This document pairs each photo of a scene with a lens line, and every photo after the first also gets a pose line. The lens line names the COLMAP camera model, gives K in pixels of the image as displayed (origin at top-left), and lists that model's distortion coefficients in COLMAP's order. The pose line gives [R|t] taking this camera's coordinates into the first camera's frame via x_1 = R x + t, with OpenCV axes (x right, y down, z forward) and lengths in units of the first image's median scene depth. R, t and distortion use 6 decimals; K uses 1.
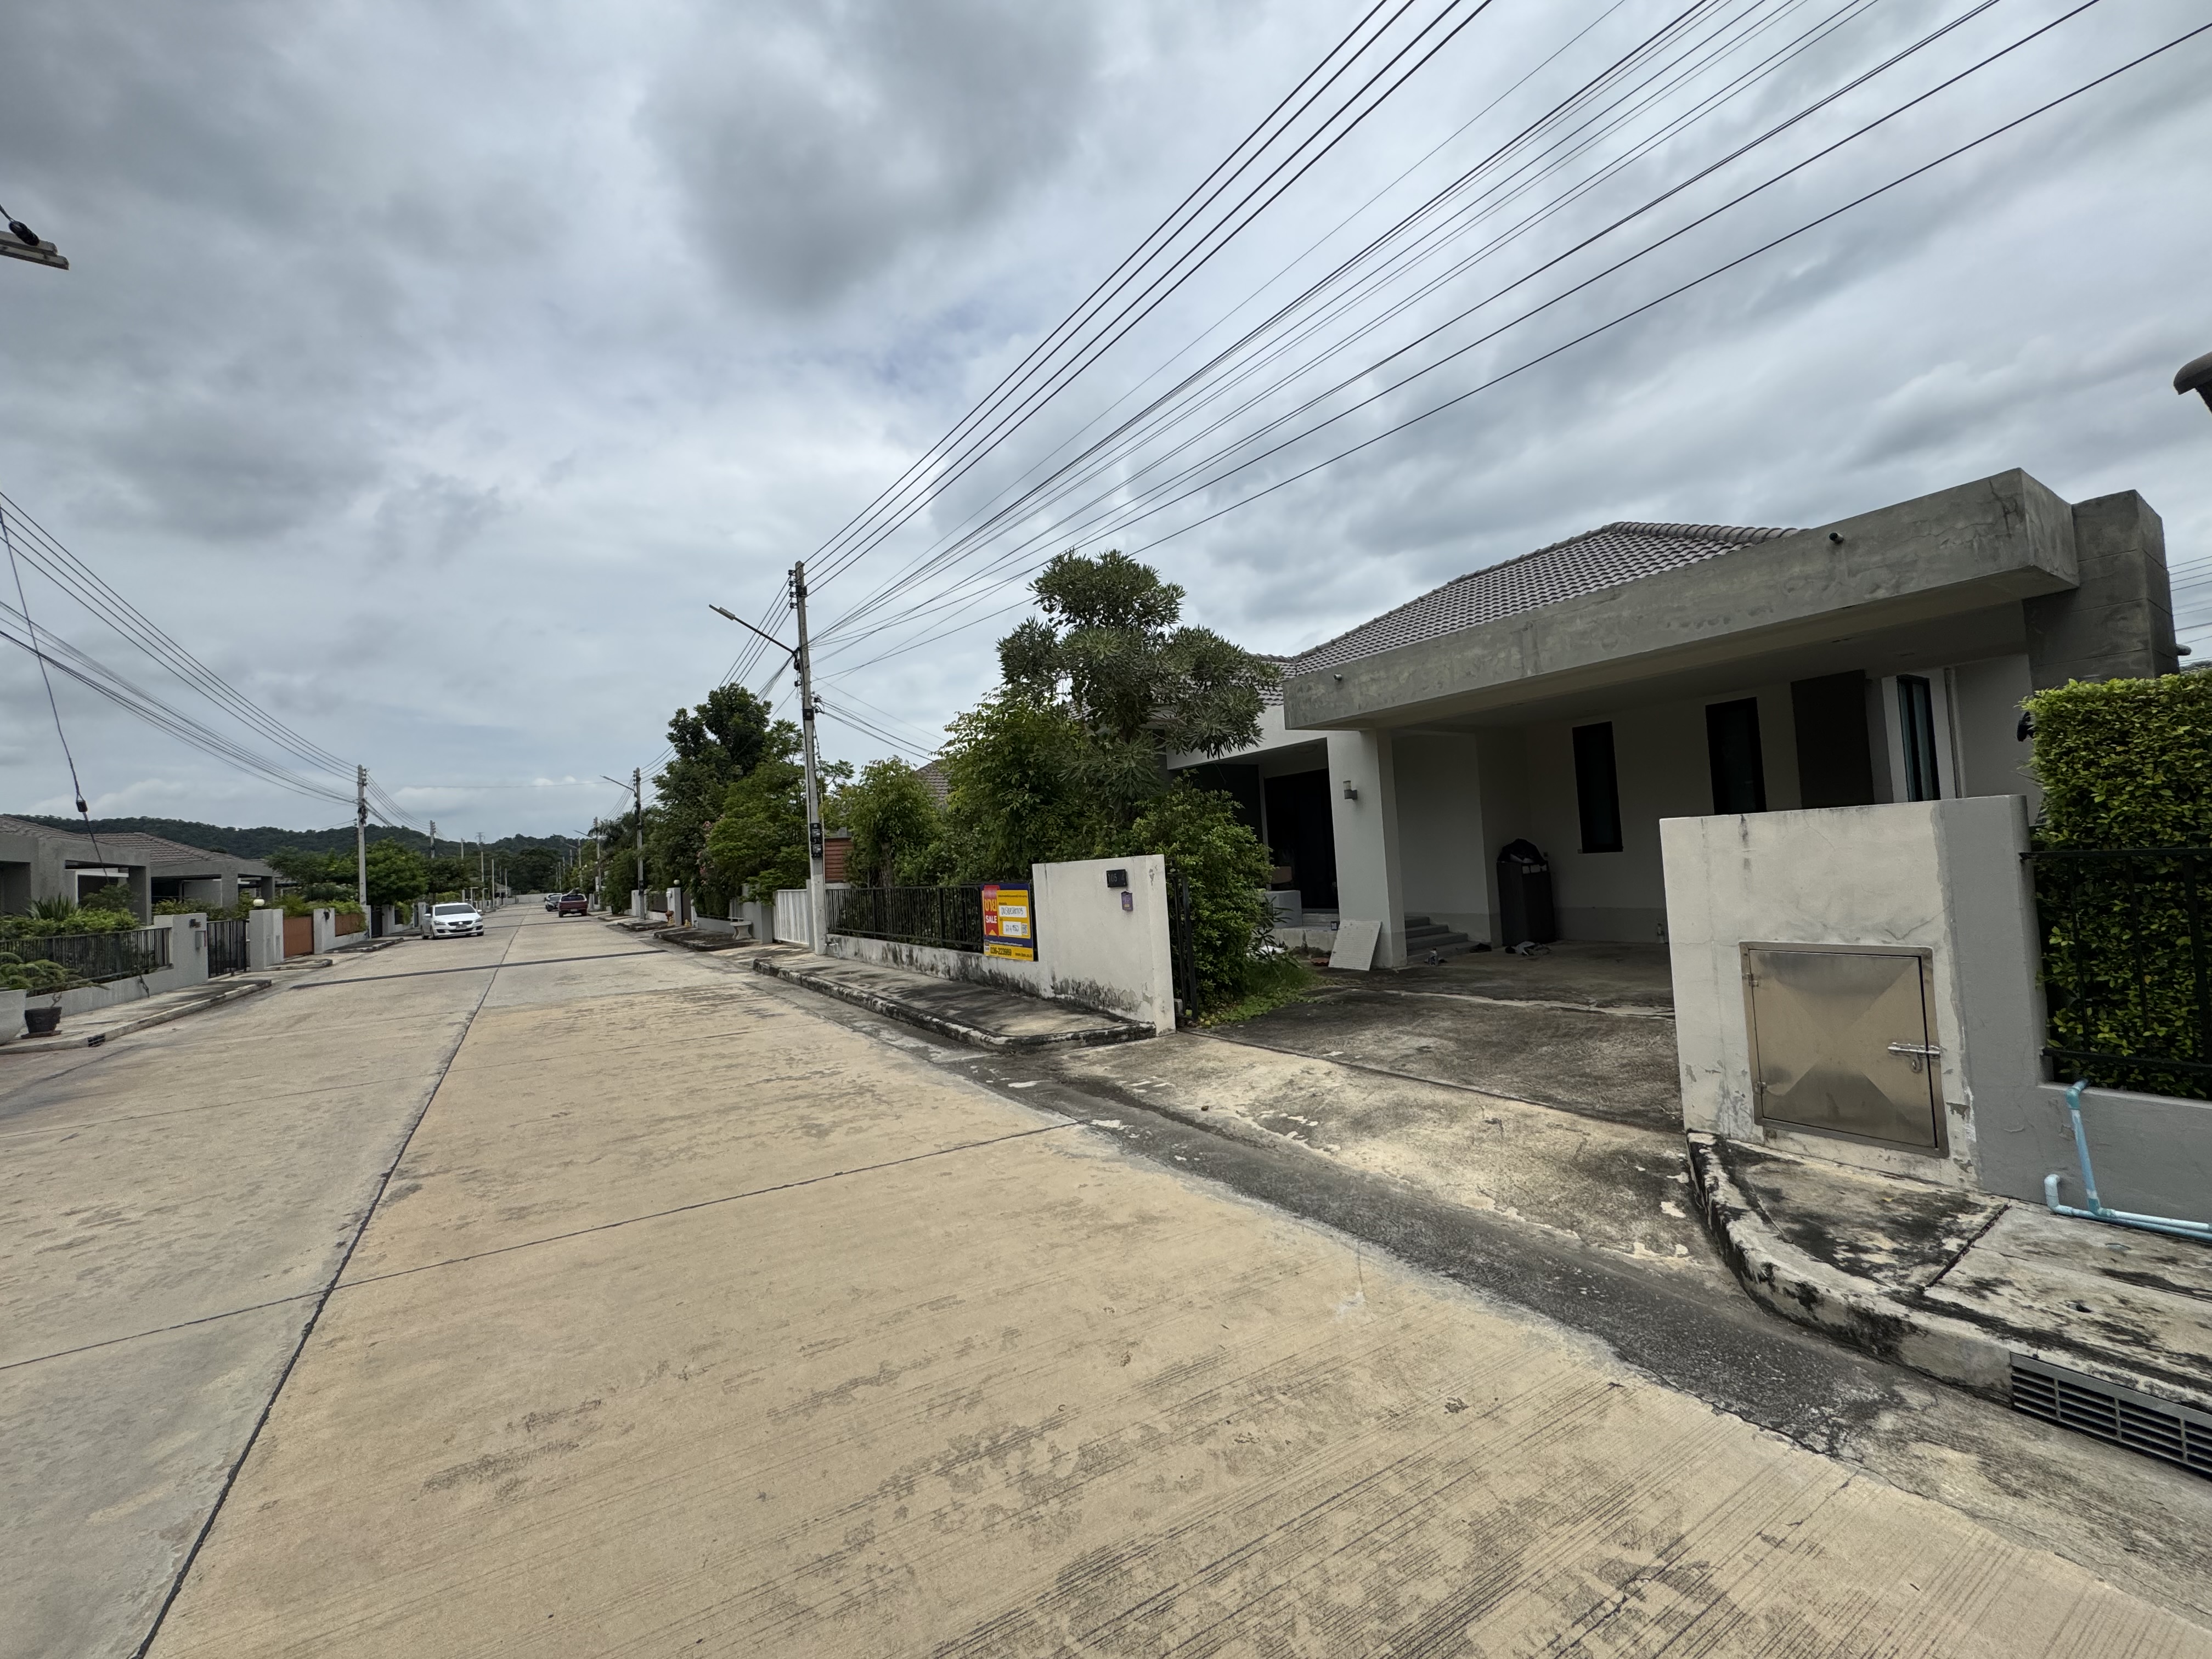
lens RADIAL K [[877.9, 0, 1112.2], [0, 877.9, 845.3], [0, 0, 1]] dist [-0.002511, 0.000422]
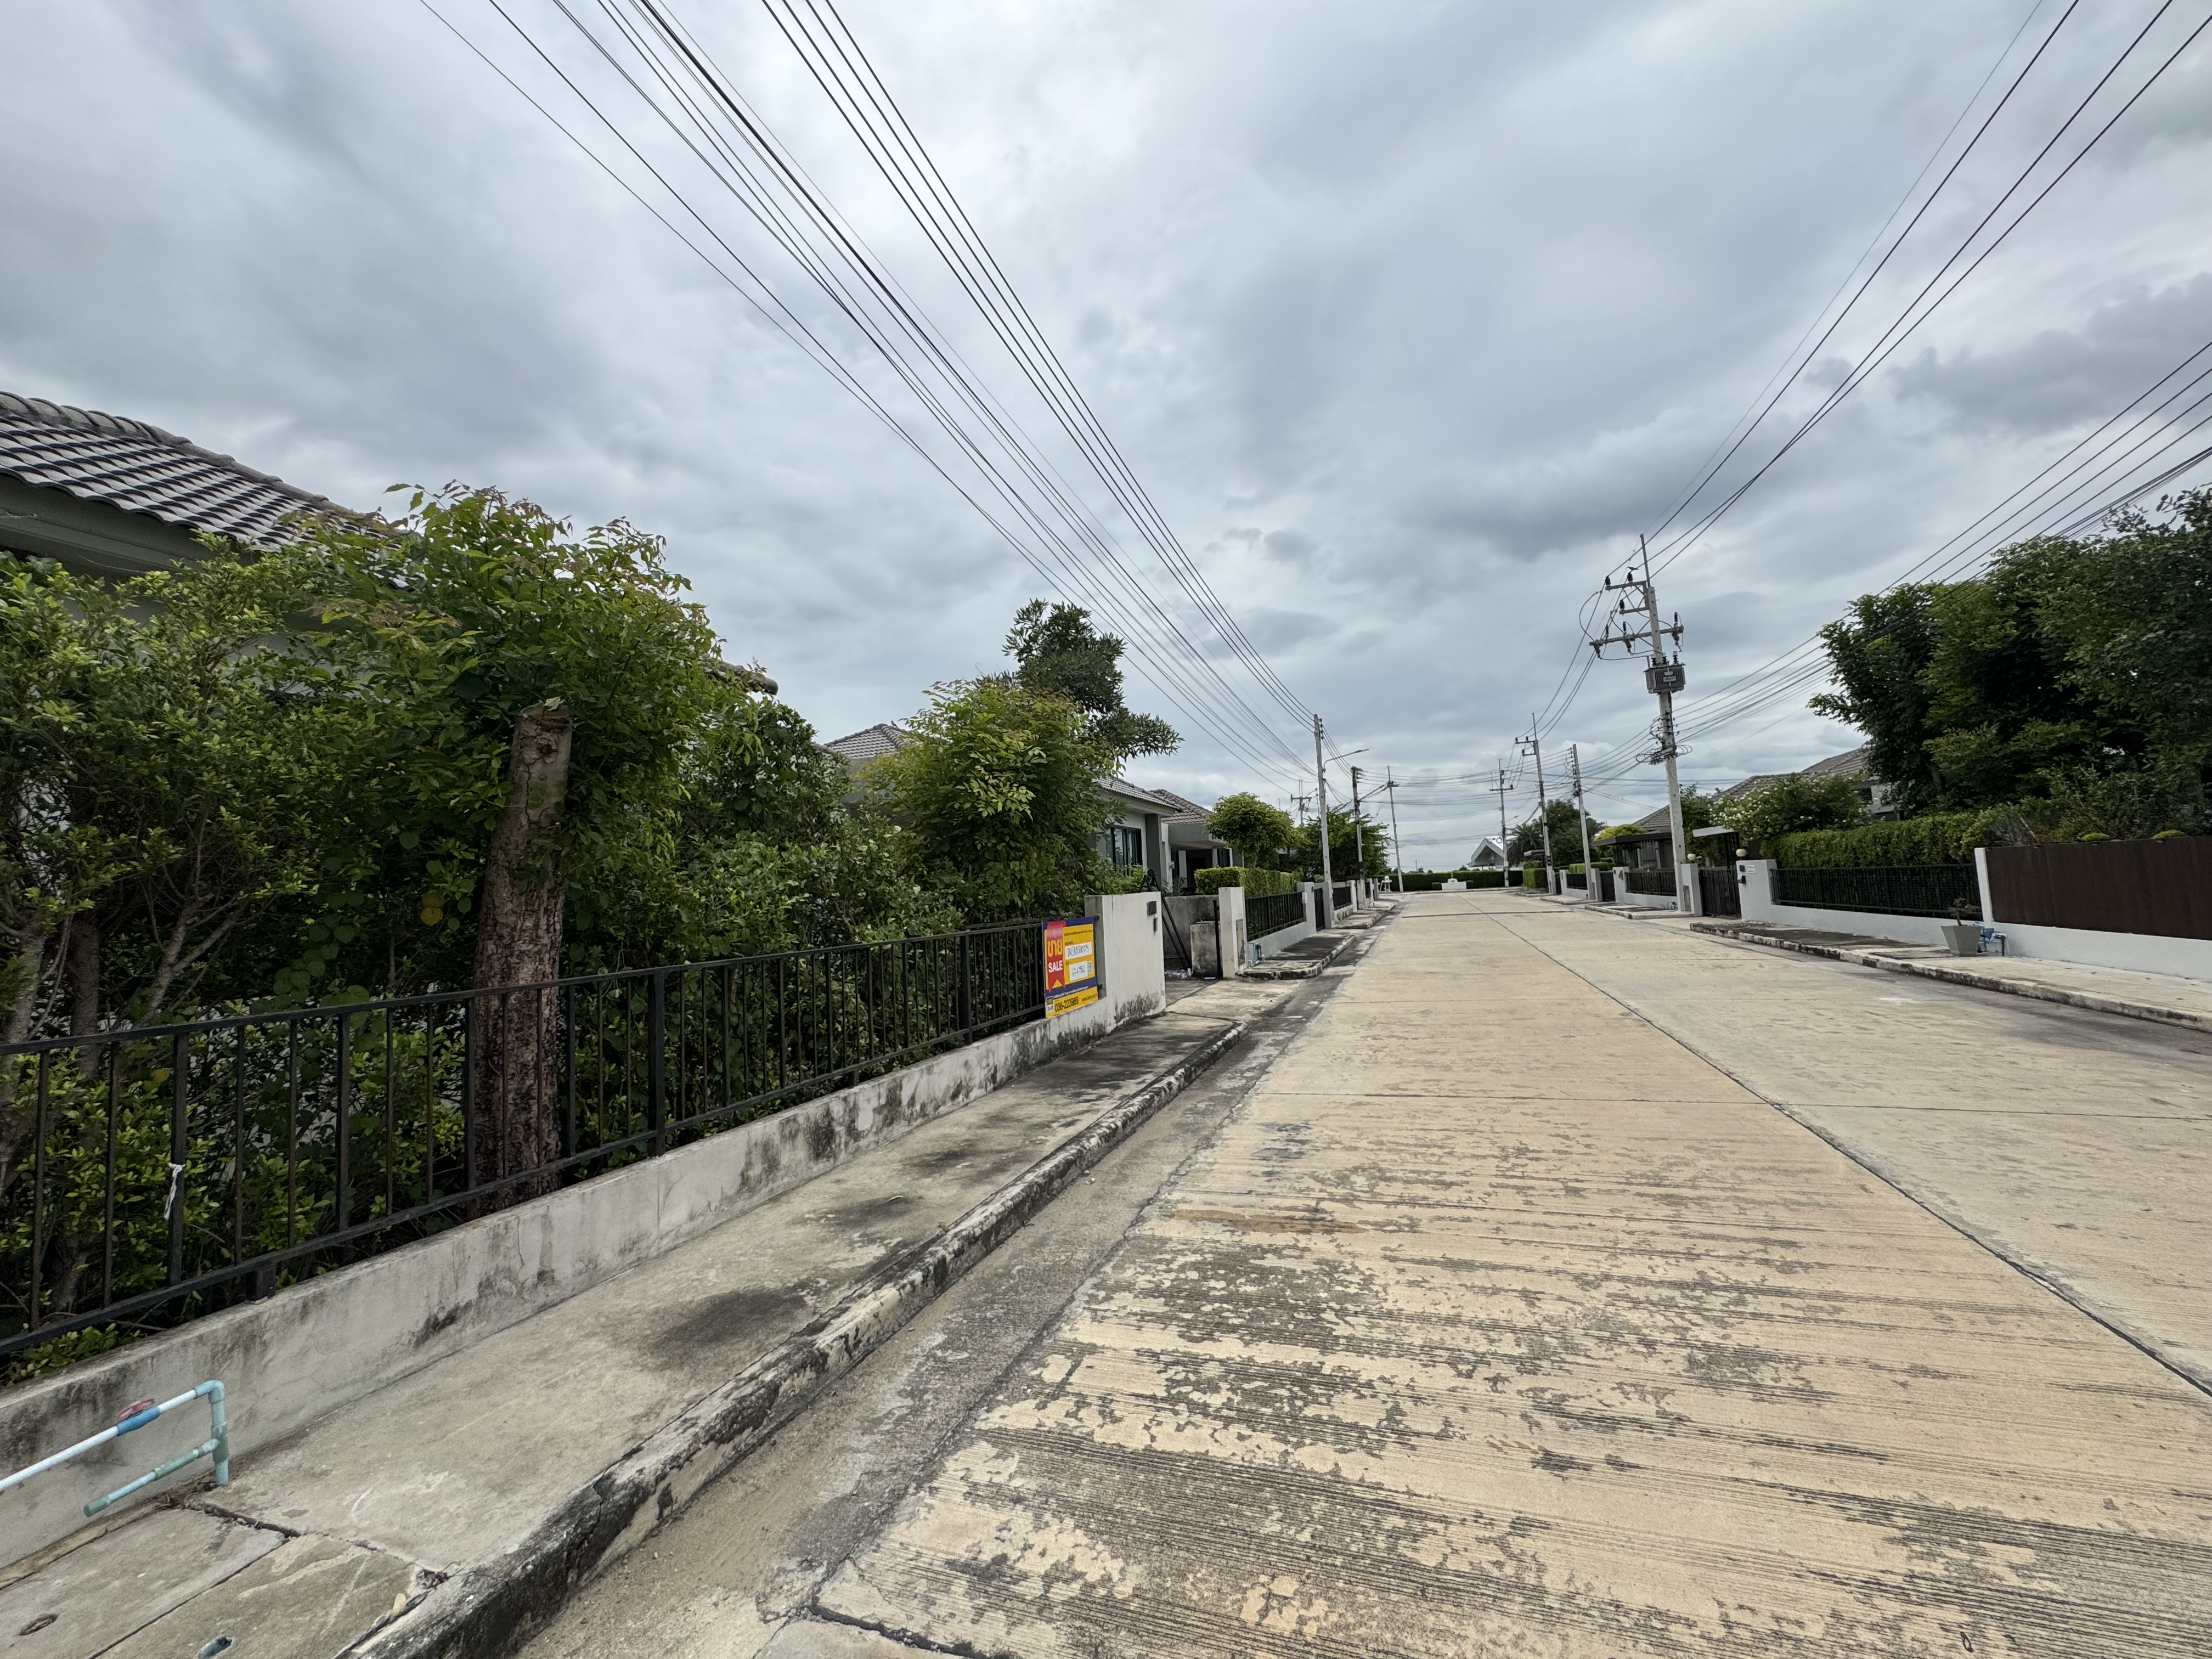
lens RADIAL K [[877.9, 0, 1084.0], [0, 877.9, 819.2], [0, 0, 1]] dist [-0.002511, 0.000422]
pose [[-0.575330, 0.154328, 0.803230, -1.260821], [0.066064, 0.987597, -0.142431, 0.108052], [-0.815249, -0.028880, -0.578390, 2.267027]]
